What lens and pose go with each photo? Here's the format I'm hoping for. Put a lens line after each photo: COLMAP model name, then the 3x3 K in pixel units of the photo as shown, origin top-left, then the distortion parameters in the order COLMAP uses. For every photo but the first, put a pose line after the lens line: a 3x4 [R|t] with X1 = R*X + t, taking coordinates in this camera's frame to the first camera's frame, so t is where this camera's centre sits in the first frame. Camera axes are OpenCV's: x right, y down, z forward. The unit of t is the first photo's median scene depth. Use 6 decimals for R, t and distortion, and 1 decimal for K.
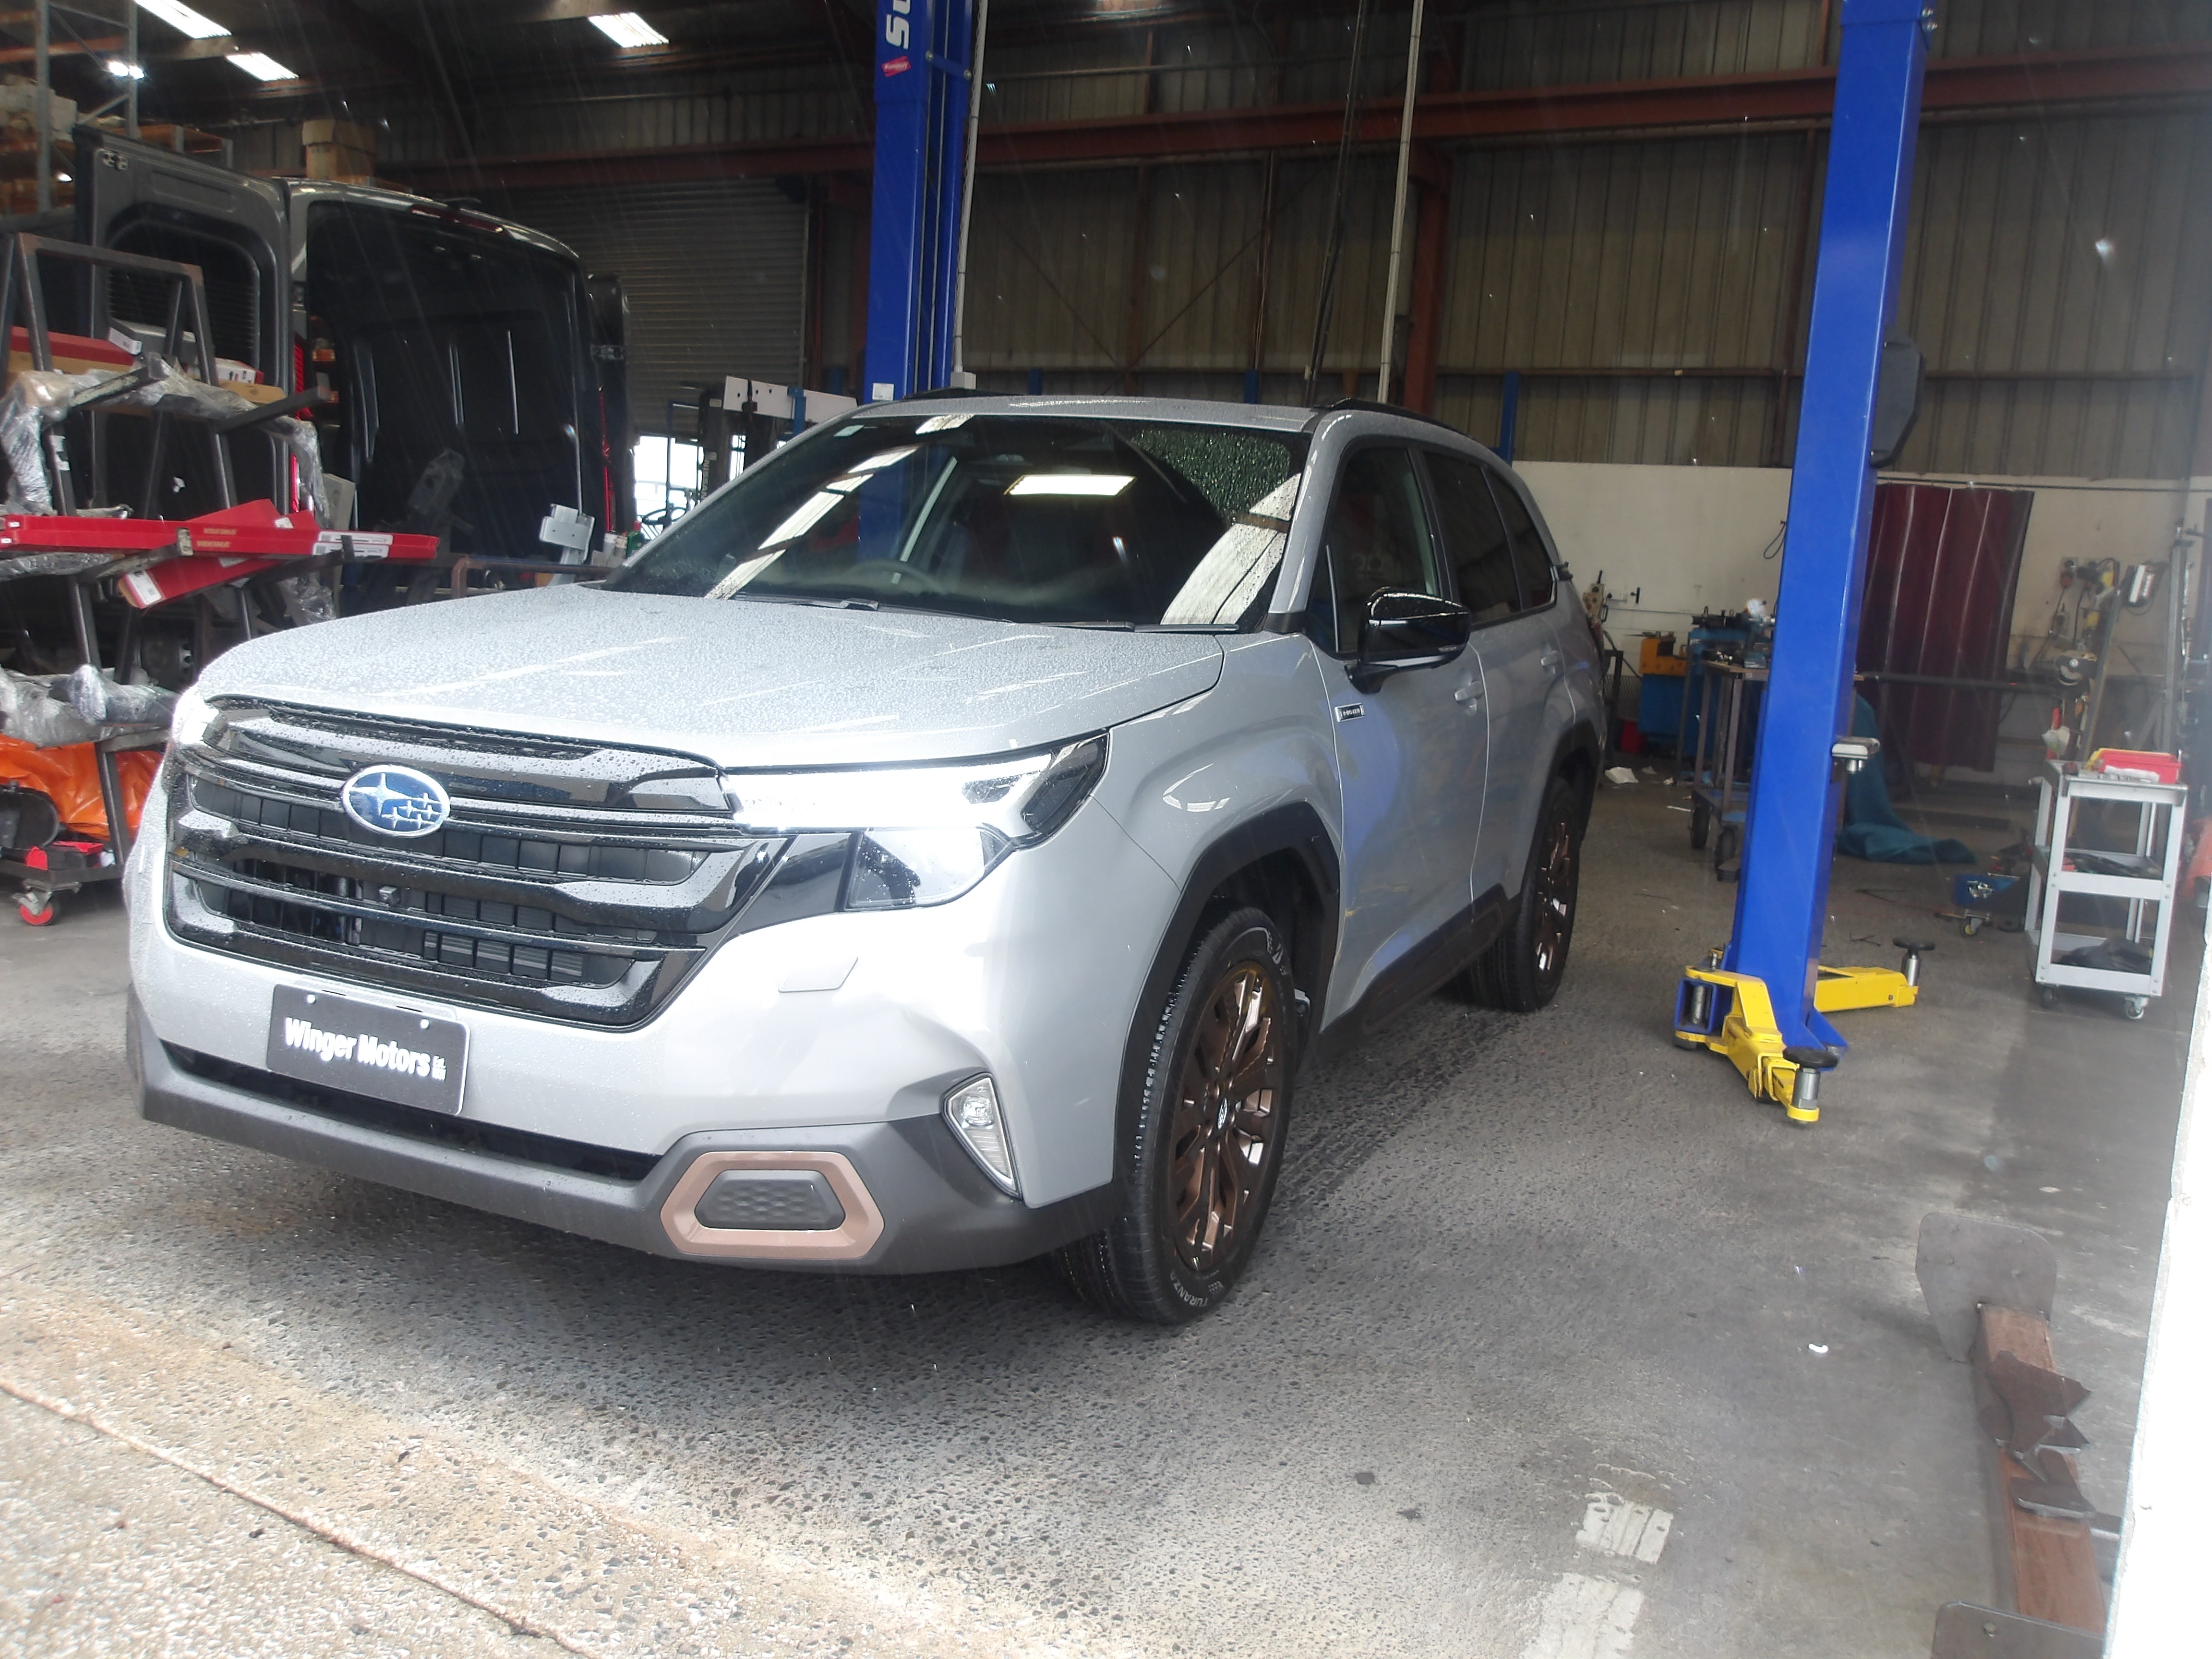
lens RADIAL K [[1774.5, 0, 1106.0], [0, 1774.5, 829.5], [0, 0, 1]] dist [0.006108, 0.002745]
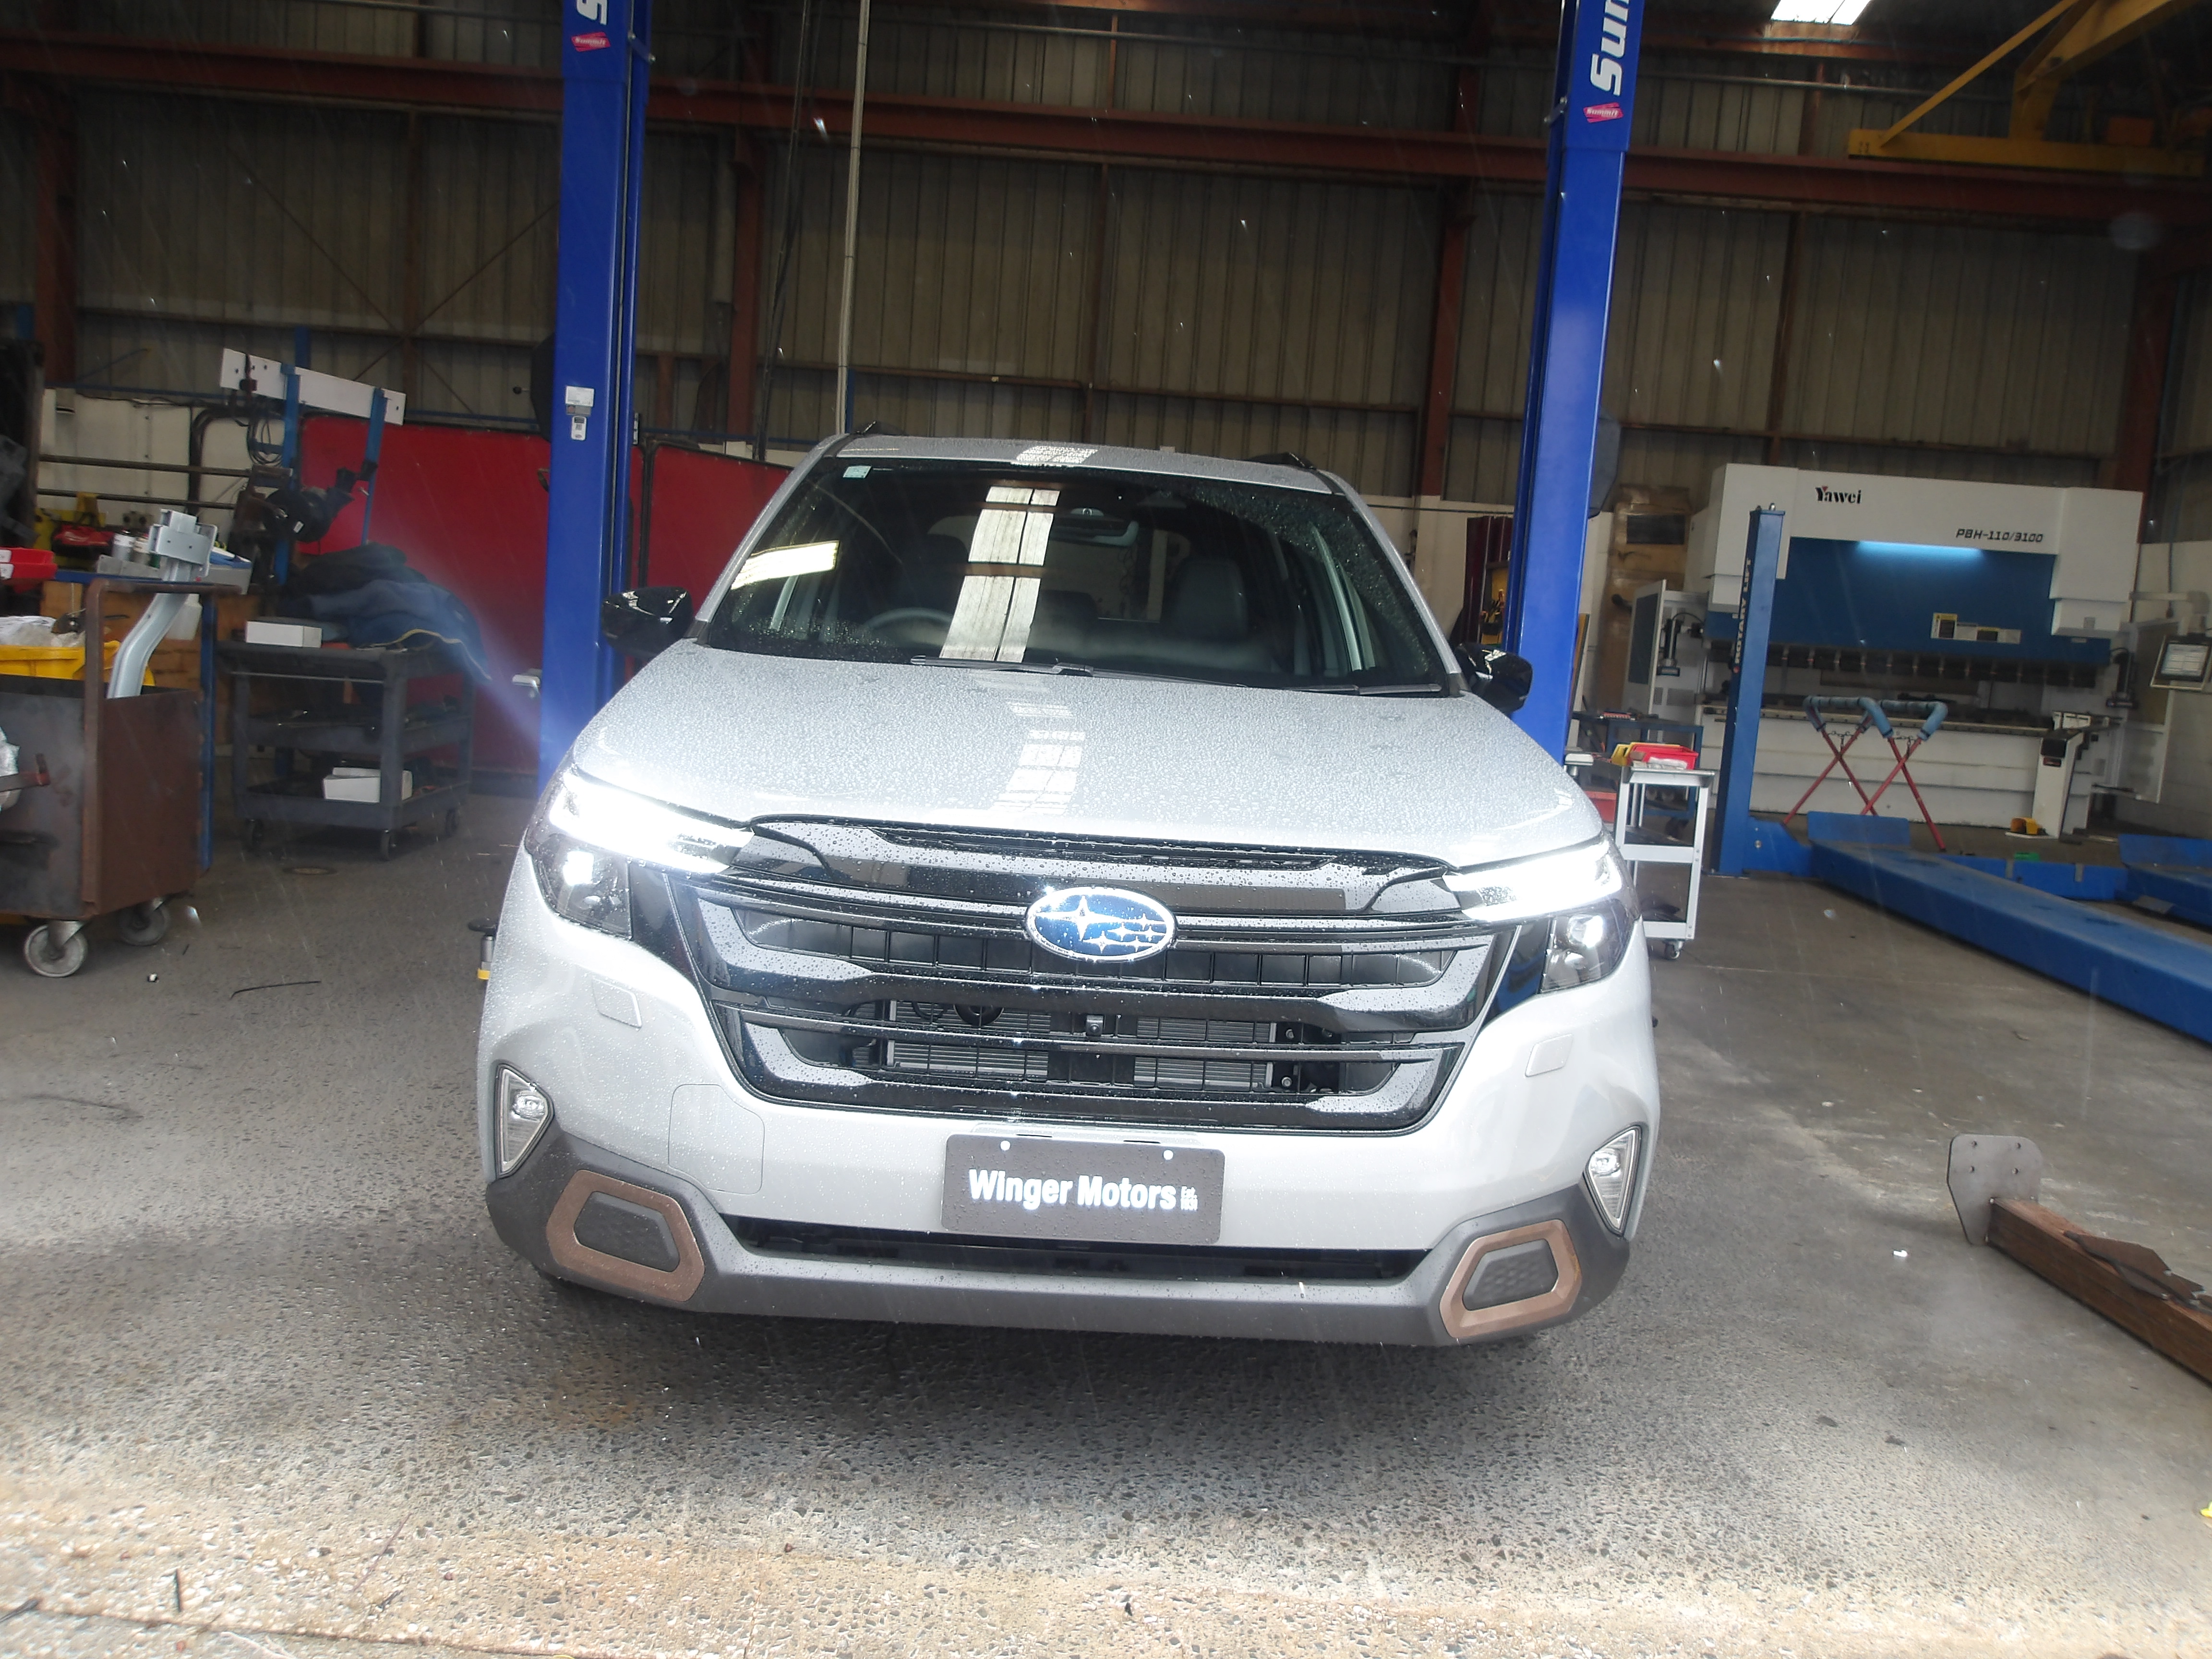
lens RADIAL K [[1774.5, 0, 1106.0], [0, 1774.5, 829.5], [0, 0, 1]] dist [0.006108, 0.002745]
pose [[0.887671, -0.057512, 0.456872, -0.807015], [0.050577, 0.998344, 0.027407, -0.090010], [-0.457692, -0.001221, 0.889110, 0.158035]]
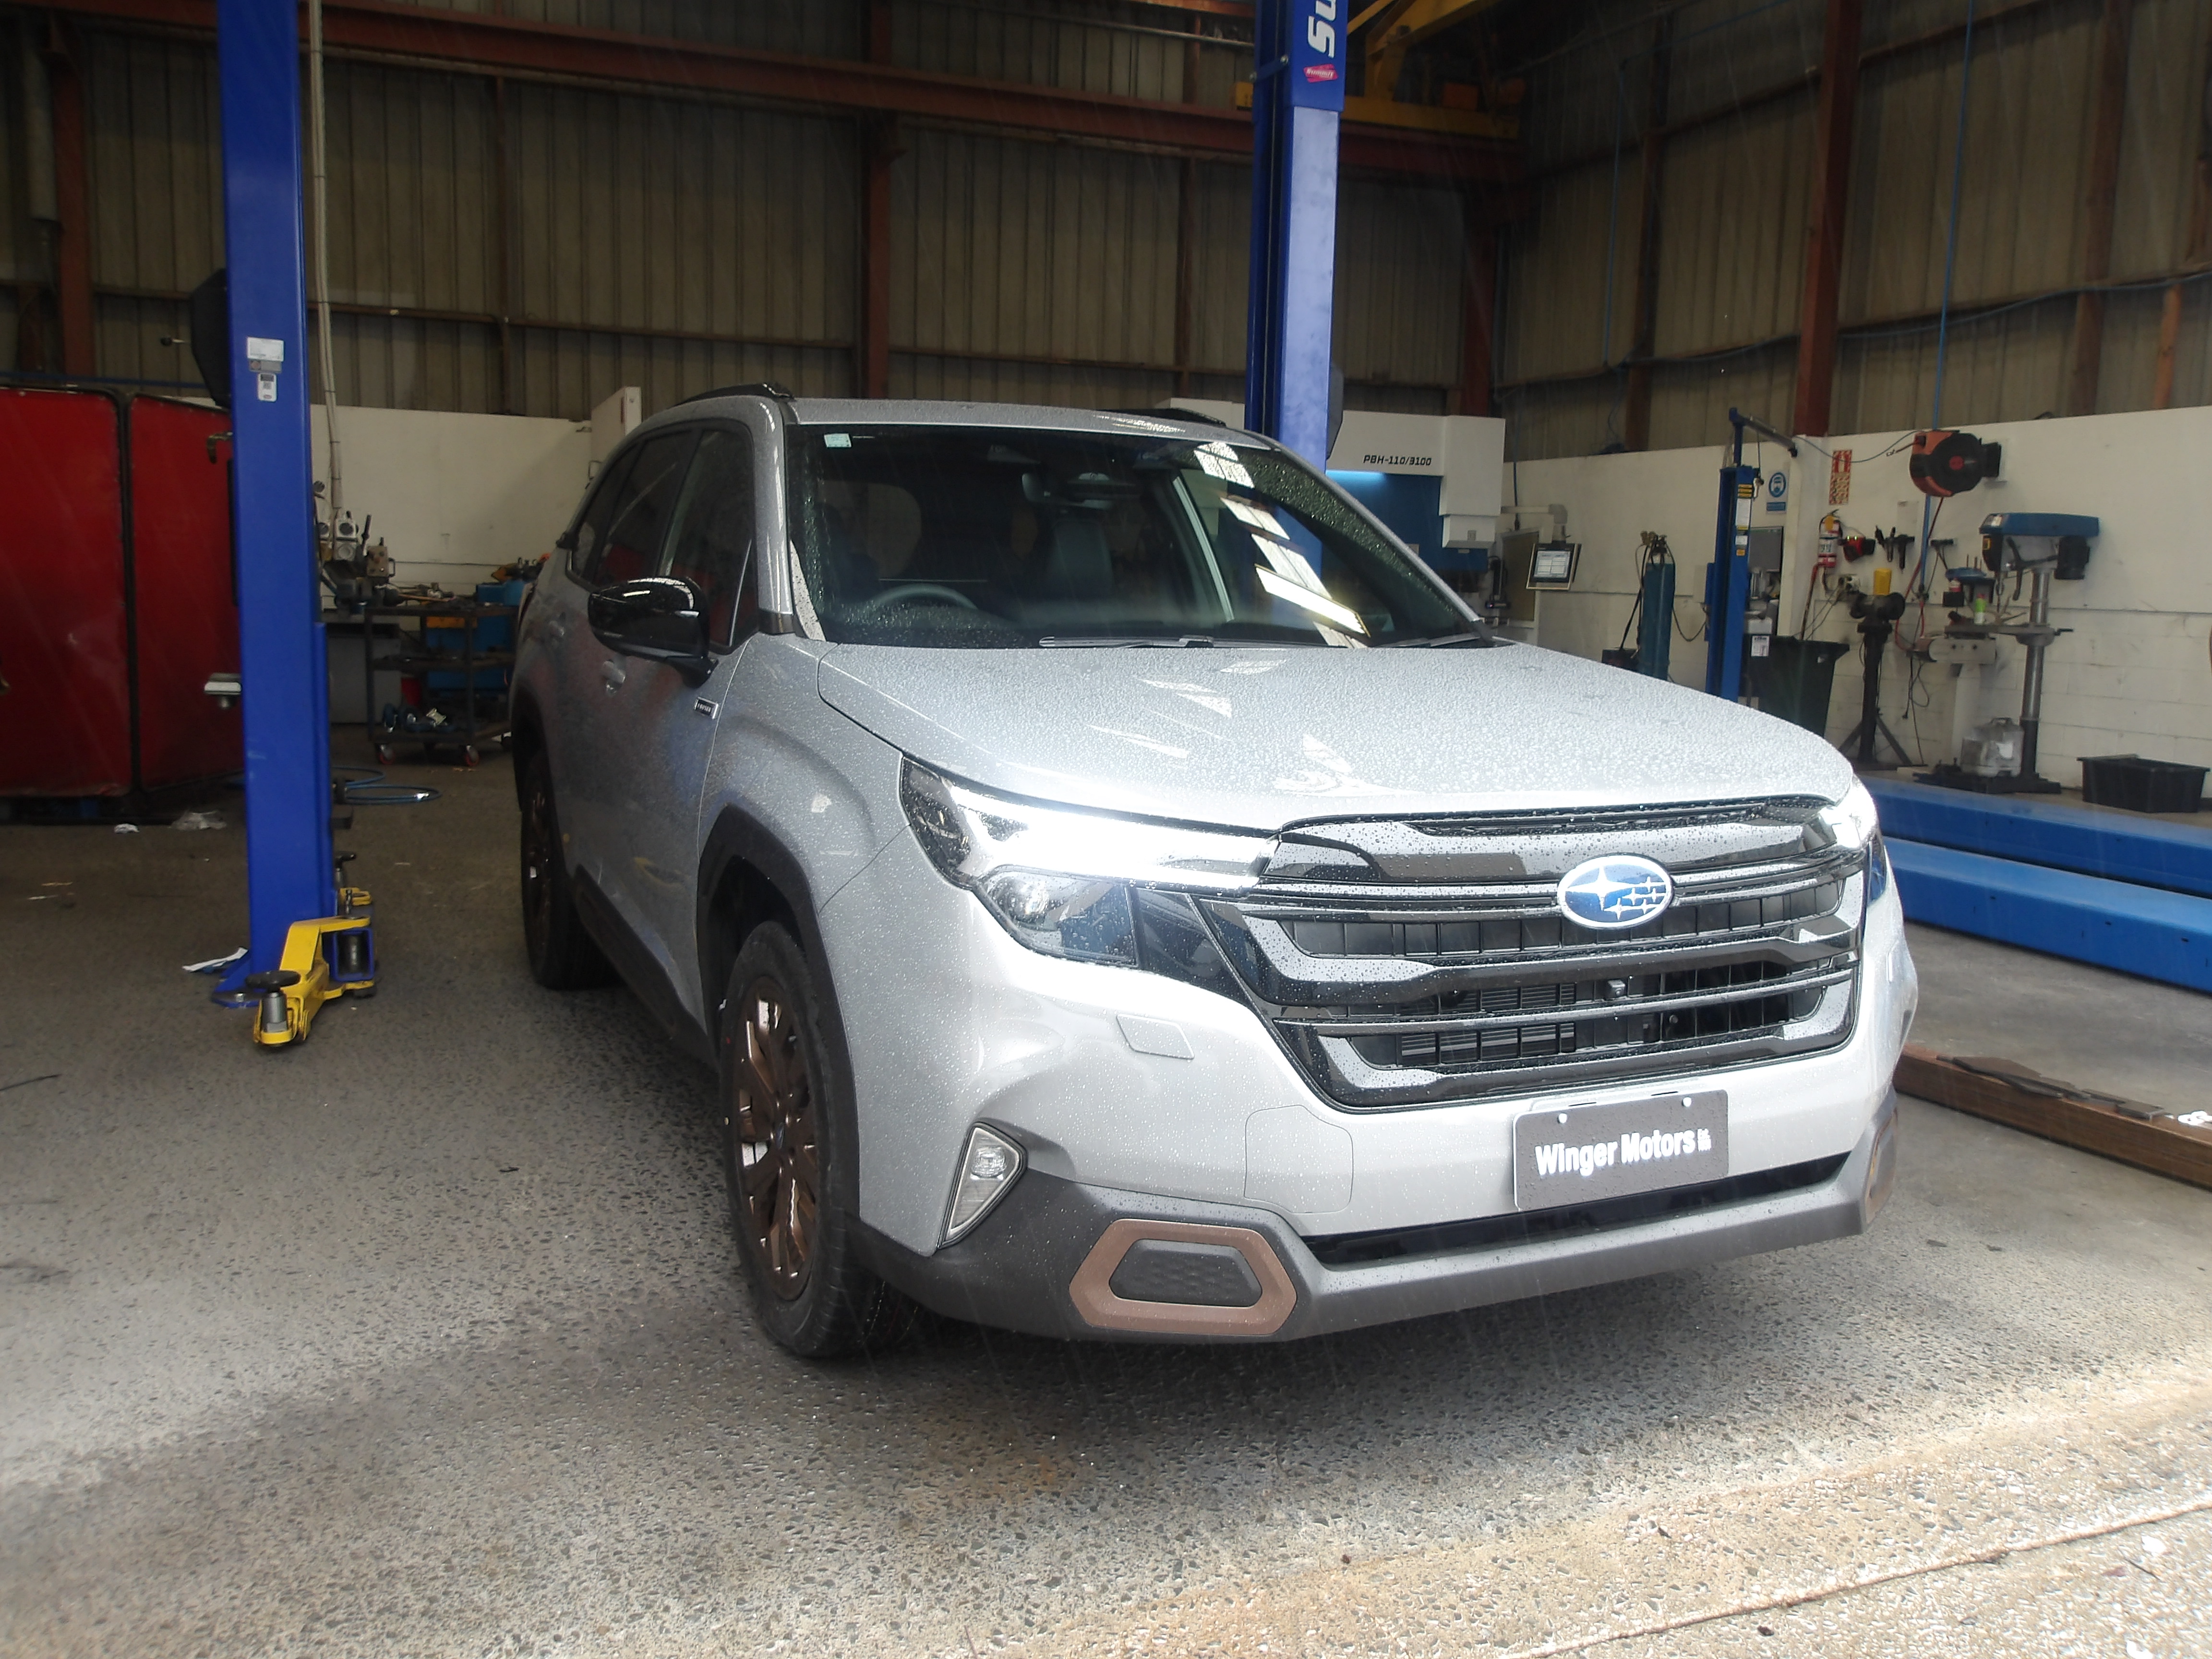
lens RADIAL K [[1781.5, 0, 1106.0], [0, 1781.5, 829.5], [0, 0, 1]] dist [0.006569, -0.002734]
pose [[0.648981, -0.154907, 0.744868, -1.274941], [0.124683, 0.987470, 0.096727, -0.175339], [-0.750519, 0.030098, 0.660164, 0.551642]]
